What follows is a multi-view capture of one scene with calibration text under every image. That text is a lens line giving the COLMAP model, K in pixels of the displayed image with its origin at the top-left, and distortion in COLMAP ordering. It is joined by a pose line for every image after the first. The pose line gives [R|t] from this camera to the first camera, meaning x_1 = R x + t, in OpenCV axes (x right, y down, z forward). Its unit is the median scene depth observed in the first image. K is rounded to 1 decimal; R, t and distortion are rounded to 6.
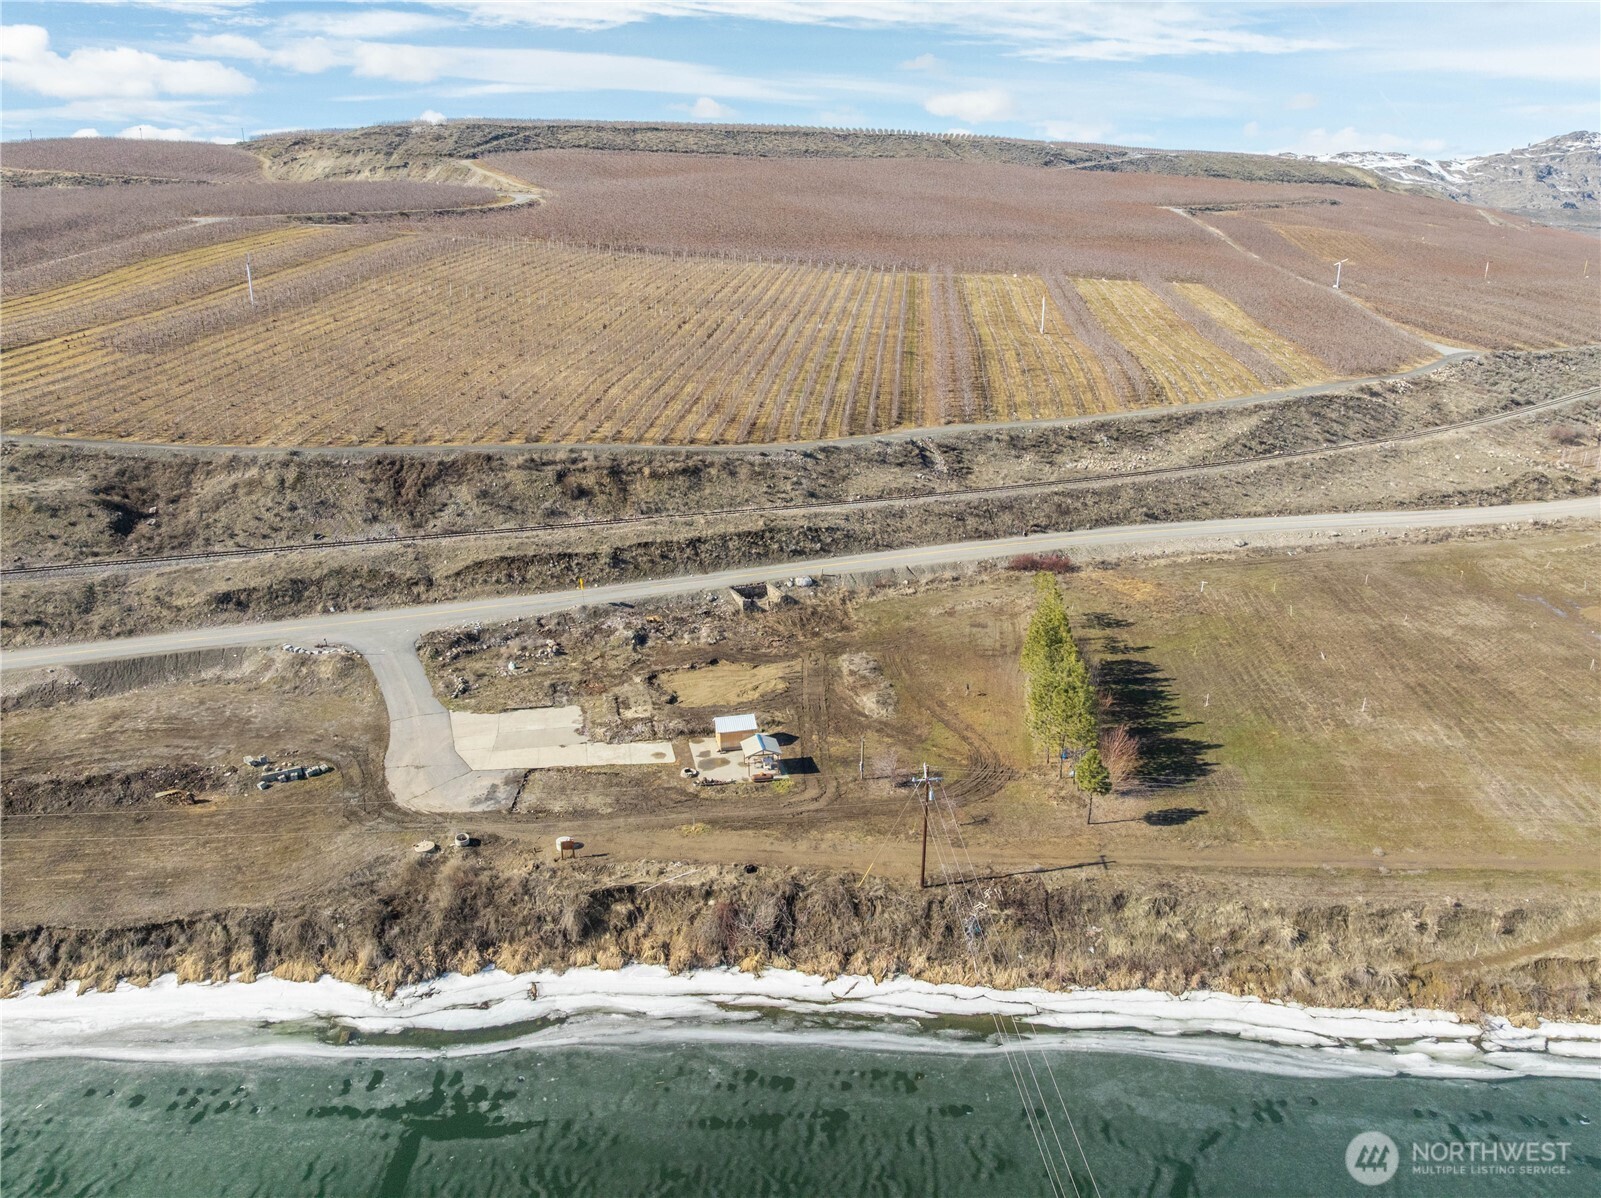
lens RADIAL K [[1130.0, 0, 802.5], [0, 1130.0, 599.9], [0, 0, 1]] dist [-0.037586, -0.000663]
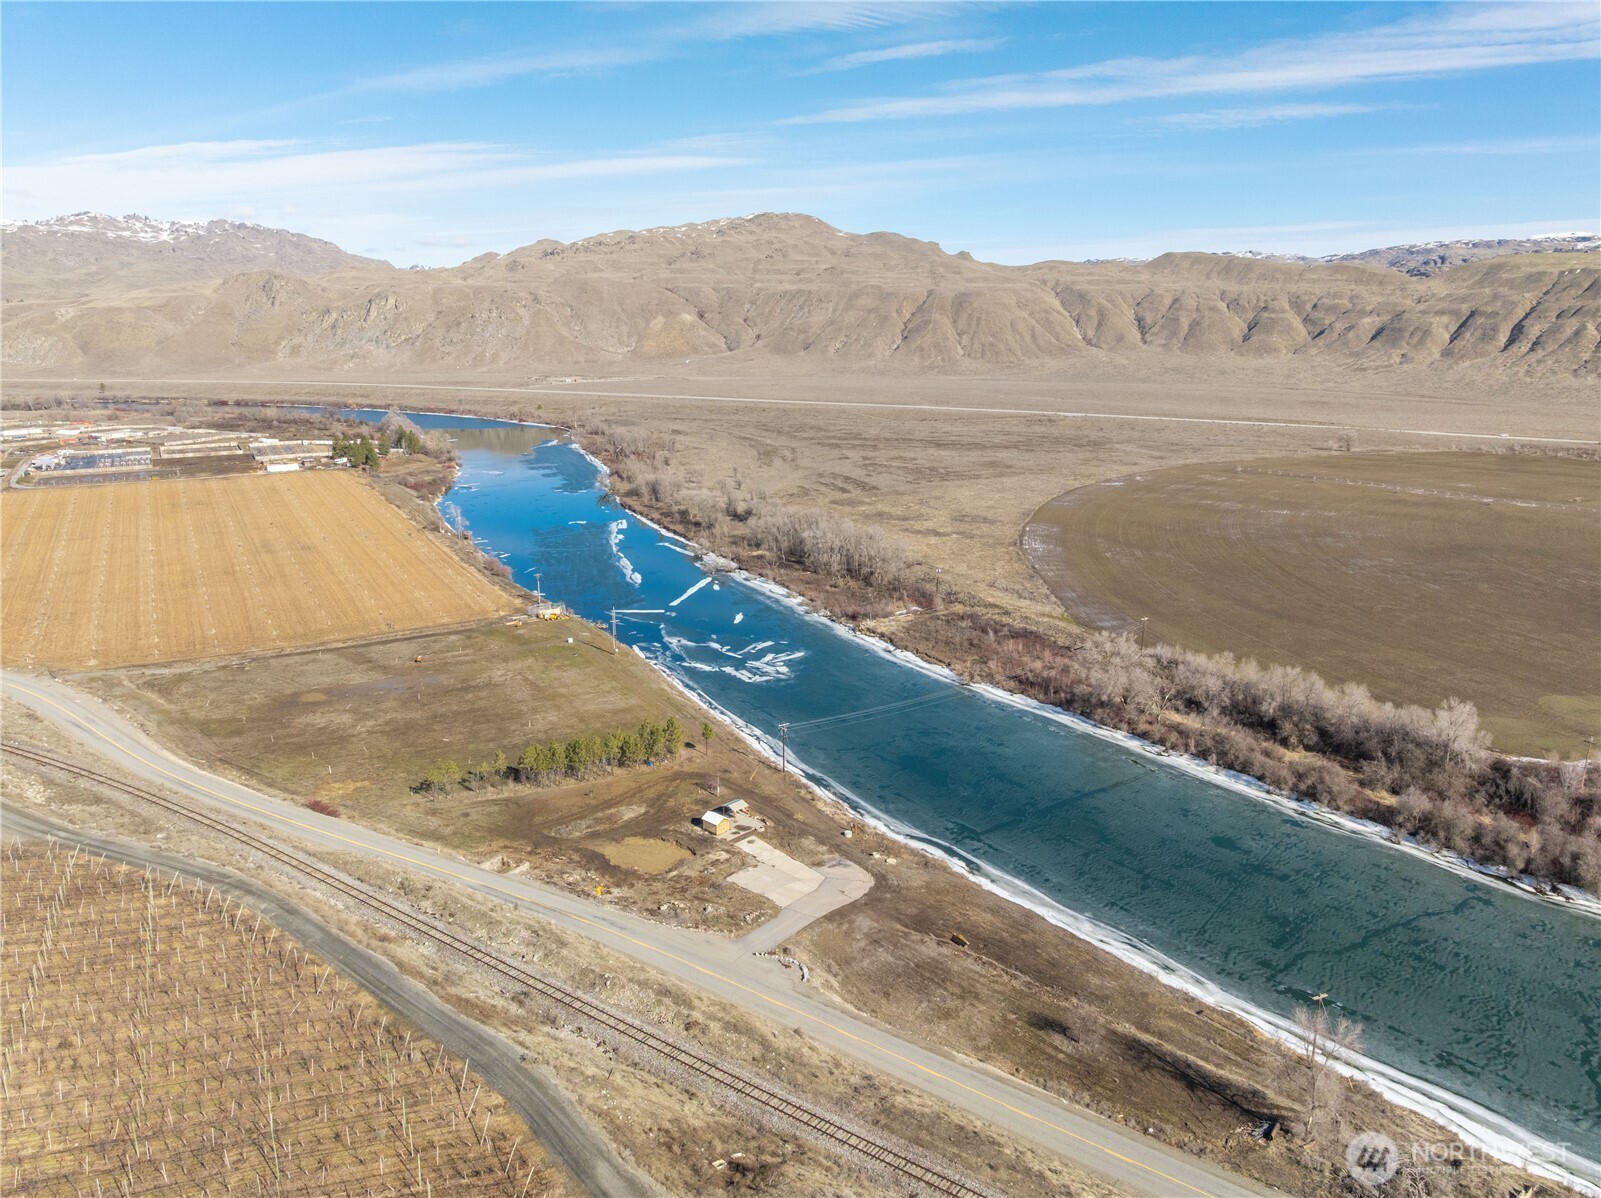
lens RADIAL K [[1128.8, 0, 802.6], [0, 1128.8, 603.8], [0, 0, 1]] dist [-0.040682, 0.006204]
pose [[-0.563812, -0.203879, 0.800343, -1.084378], [0.252435, 0.880138, 0.402037, -0.629627], [-0.786379, 0.428707, -0.444767, 1.130143]]
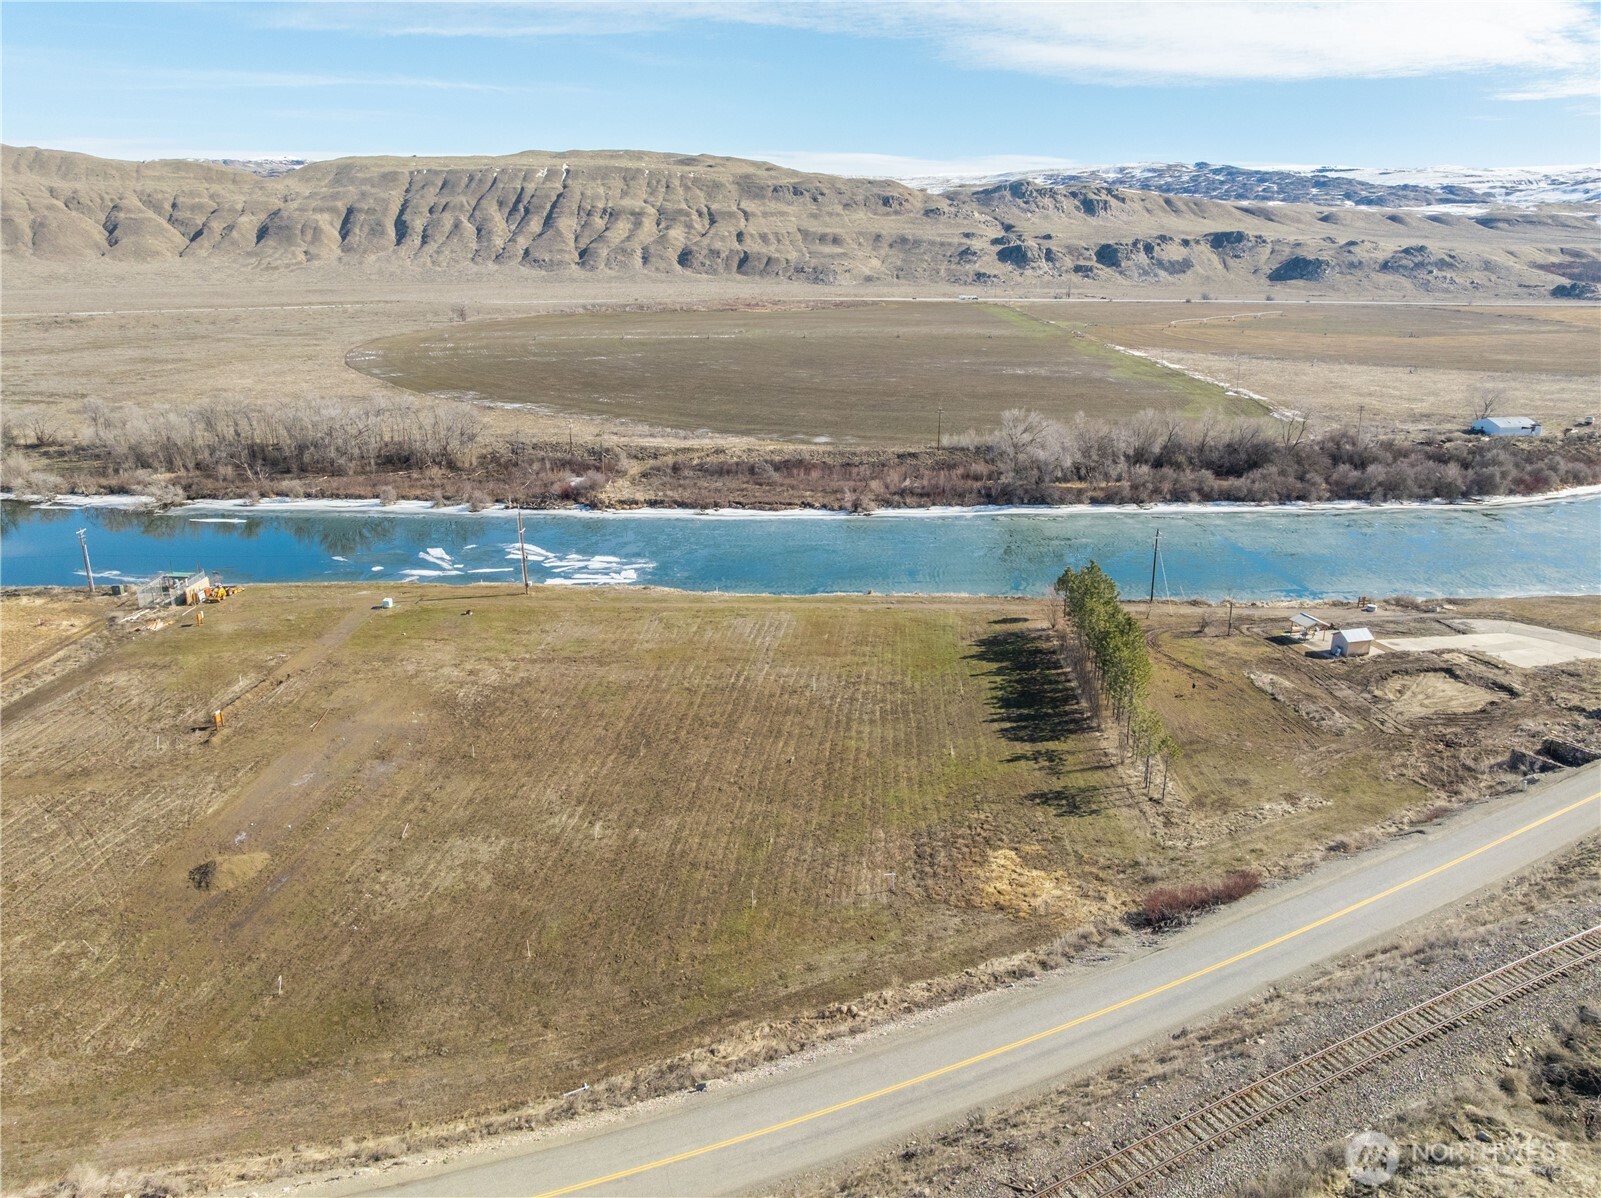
lens RADIAL K [[1128.8, 0, 802.6], [0, 1128.8, 603.8], [0, 0, 1]] dist [-0.040682, 0.006204]
pose [[-0.998366, 0.017108, -0.054514, 0.450807], [-0.017669, 0.814897, 0.579336, -0.458834], [0.054335, 0.579353, -0.813264, 1.439575]]
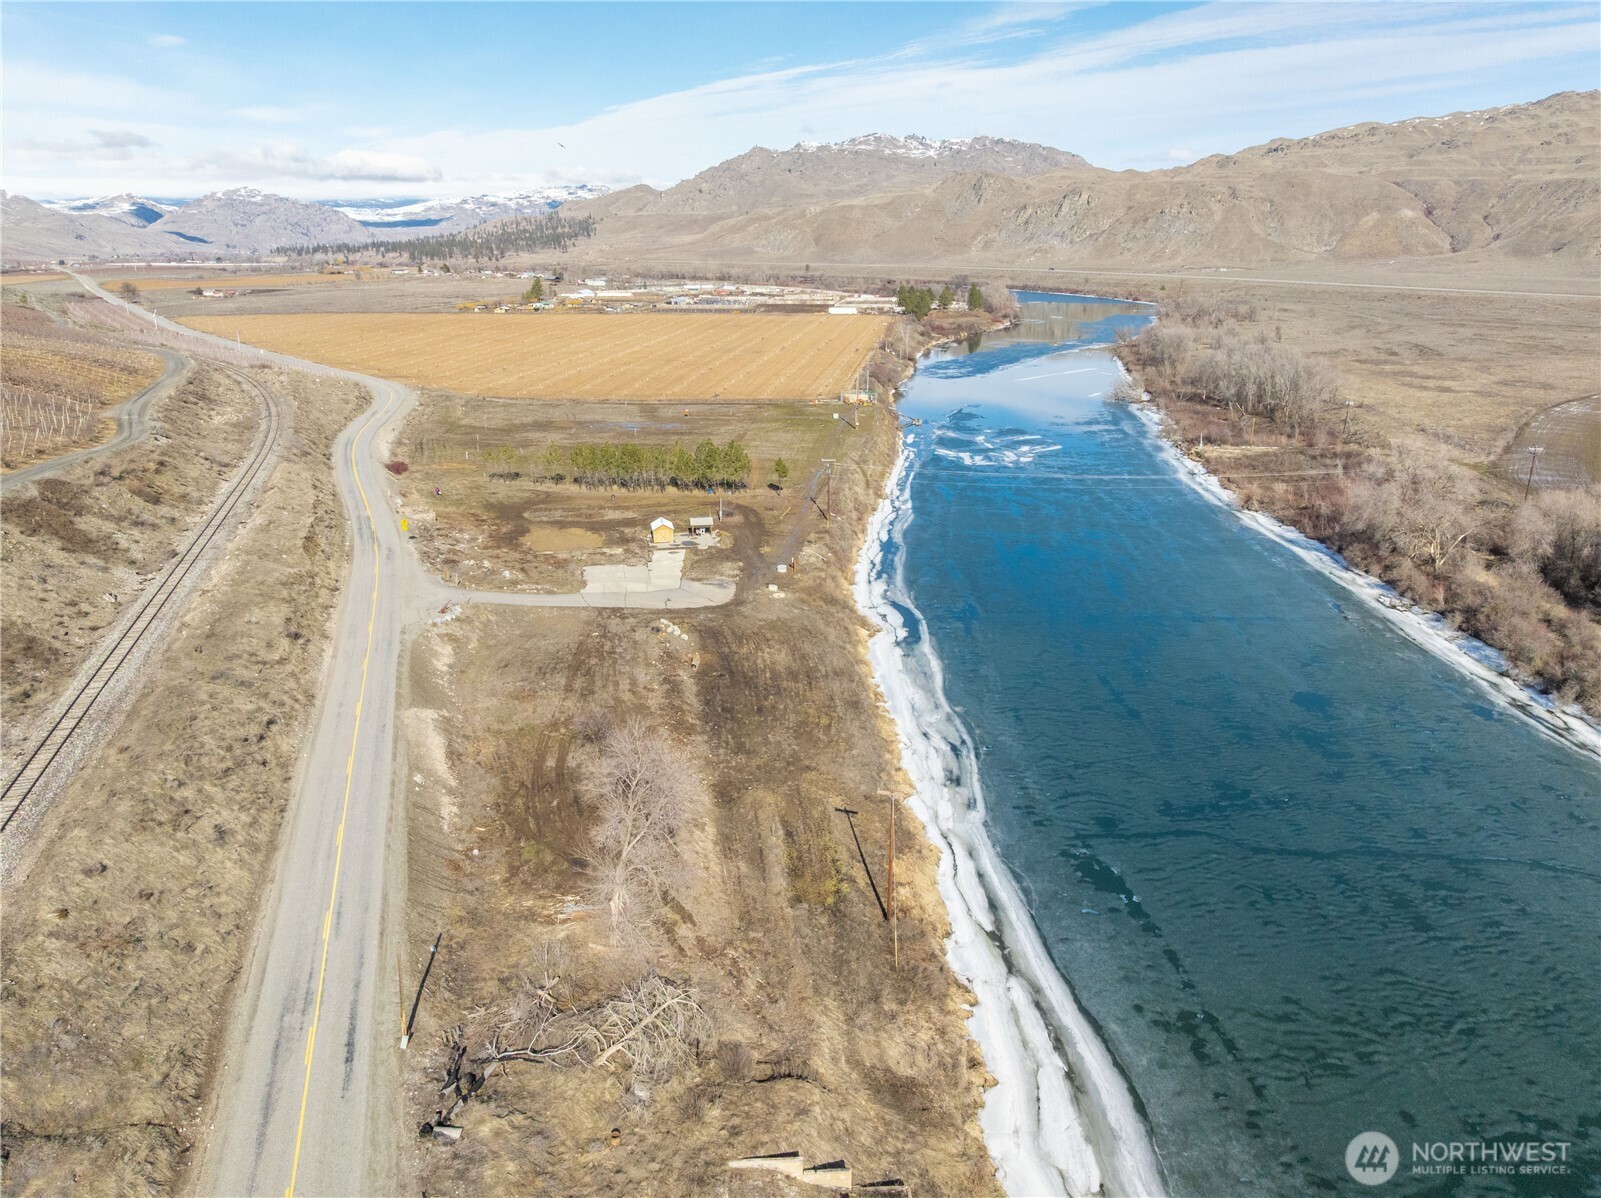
lens RADIAL K [[1128.8, 0, 802.6], [0, 1128.8, 603.8], [0, 0, 1]] dist [-0.040682, 0.006204]
pose [[0.032803, -0.306023, 0.951459, -1.129483], [0.305880, 0.909367, 0.281939, -0.121163], [-0.951505, 0.281783, 0.123436, 0.490374]]
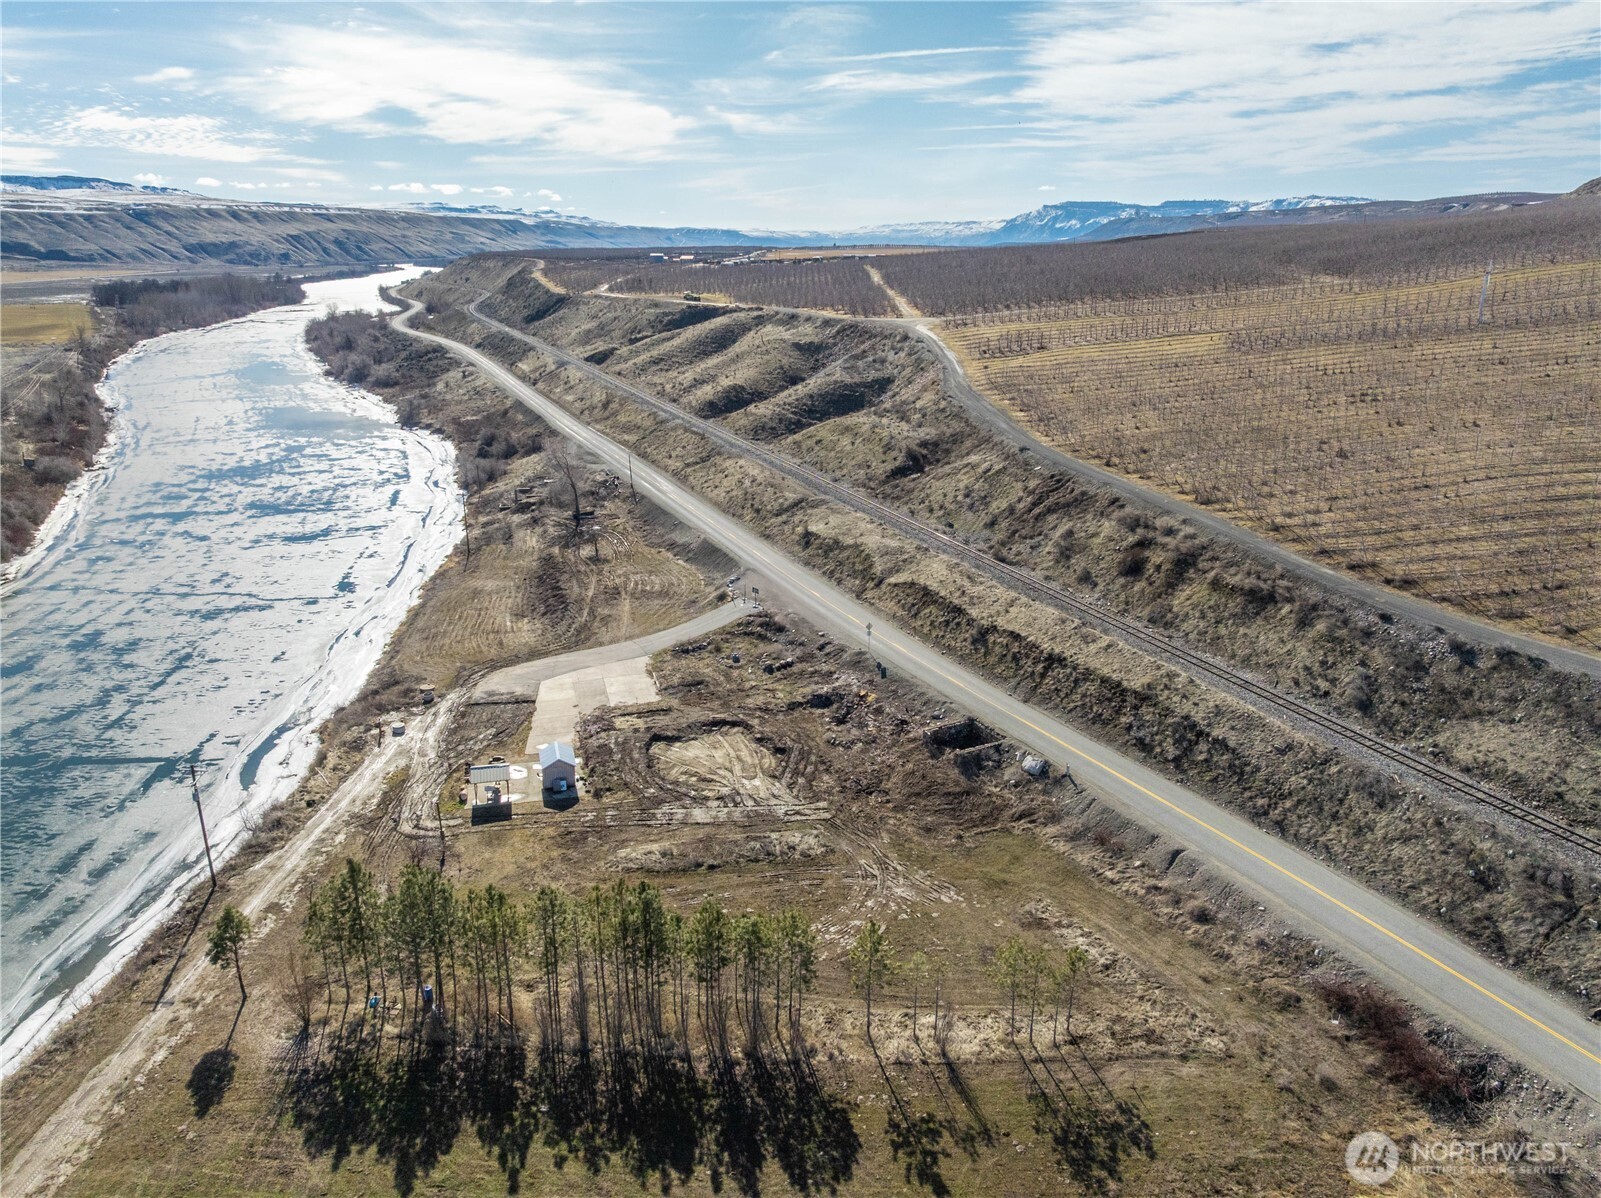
lens RADIAL K [[1128.3, 0, 802.8], [0, 1128.3, 602.0], [0, 0, 1]] dist [-0.046417, 0.016710]
pose [[0.048465, 0.305890, -0.950832, 0.587077], [-0.308681, 0.909938, 0.277000, -0.242180], [0.949930, 0.280079, 0.138522, 0.760084]]
